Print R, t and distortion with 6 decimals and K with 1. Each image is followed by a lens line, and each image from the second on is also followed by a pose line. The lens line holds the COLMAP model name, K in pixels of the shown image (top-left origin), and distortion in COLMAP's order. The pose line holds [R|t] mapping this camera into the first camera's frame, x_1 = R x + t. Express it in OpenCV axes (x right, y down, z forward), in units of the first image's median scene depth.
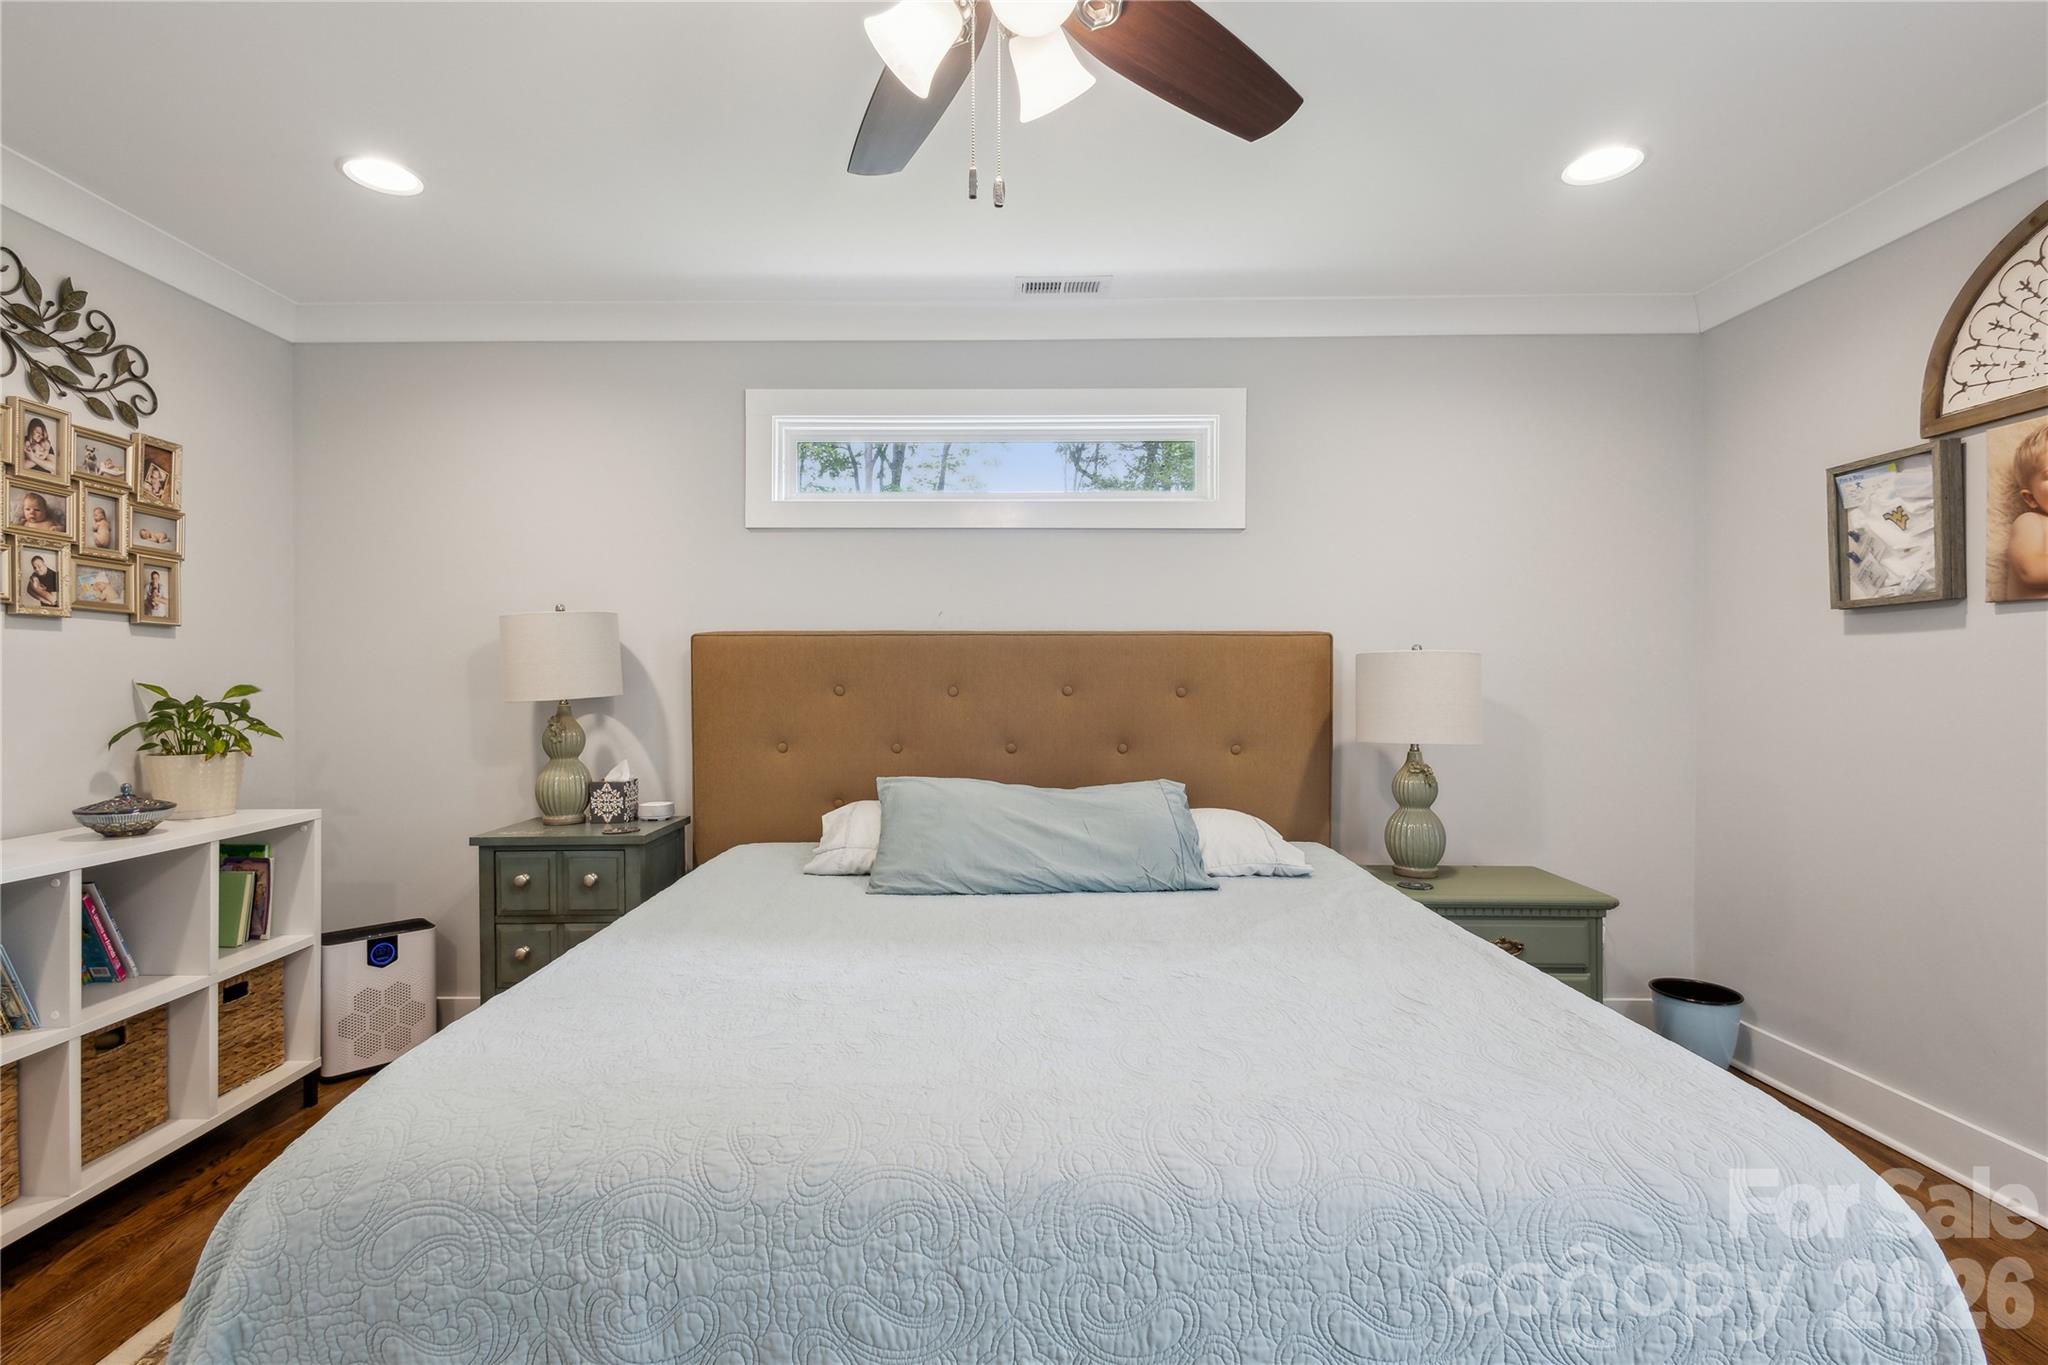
lens RADIAL K [[941.8, 0, 1020.8], [0, 941.8, 676.3], [0, 0, 1]] dist [0.004380, -0.000592]
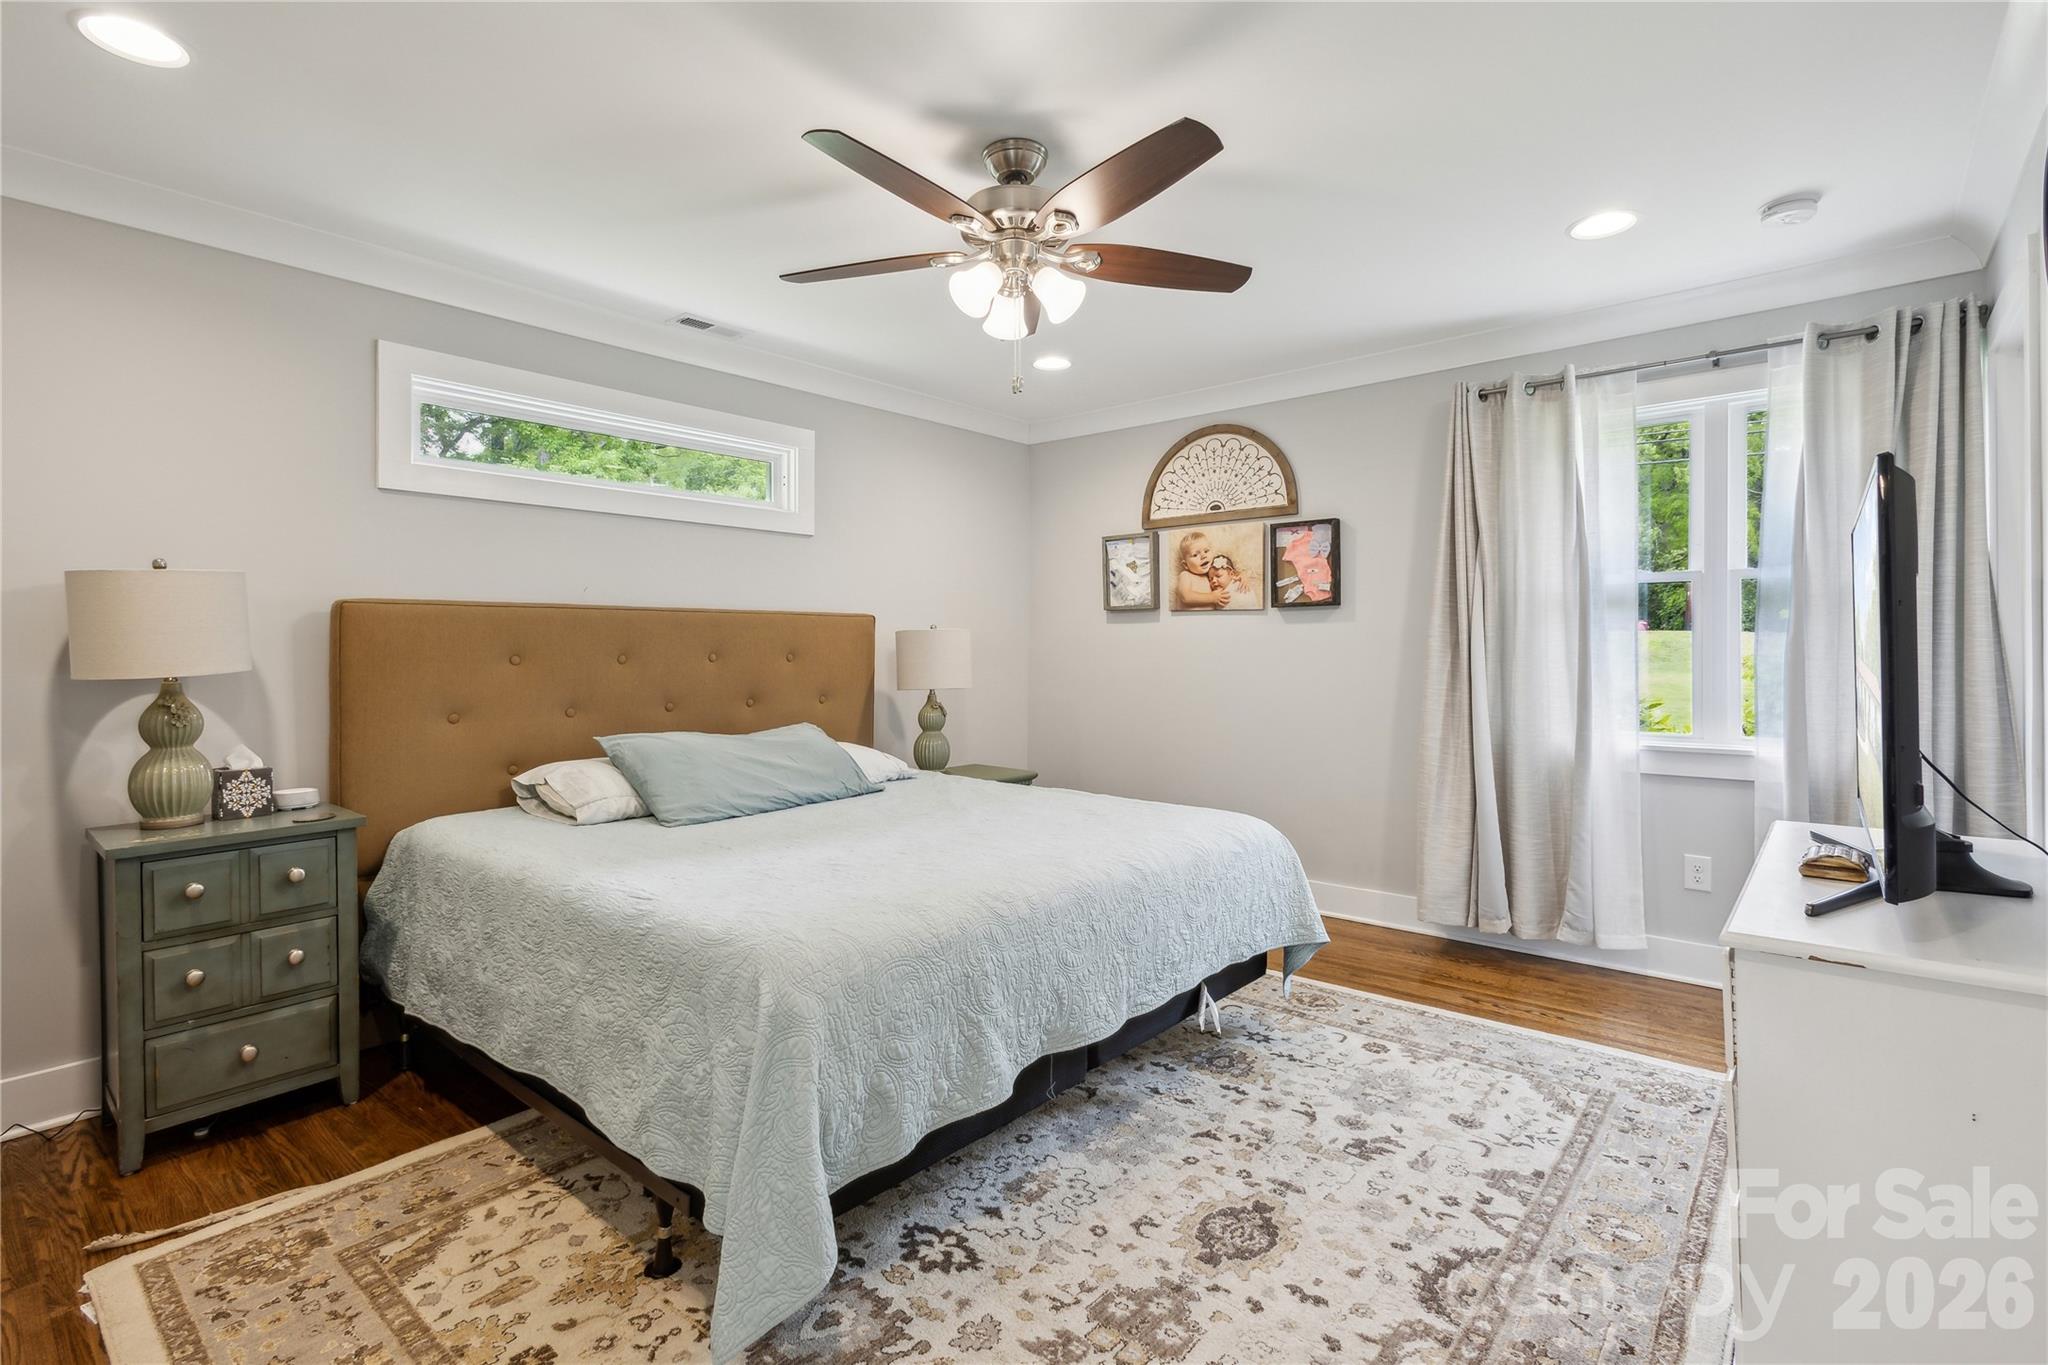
lens RADIAL K [[913.0, 0, 1022.0], [0, 913.0, 641.1], [0, 0, 1]] dist [0.000275, -0.000057]
pose [[0.654038, 0.001873, 0.756460, -0.665008], [0.001419, 0.999992, -0.003702, -0.001627], [-0.756461, 0.003495, 0.654030, -0.089758]]
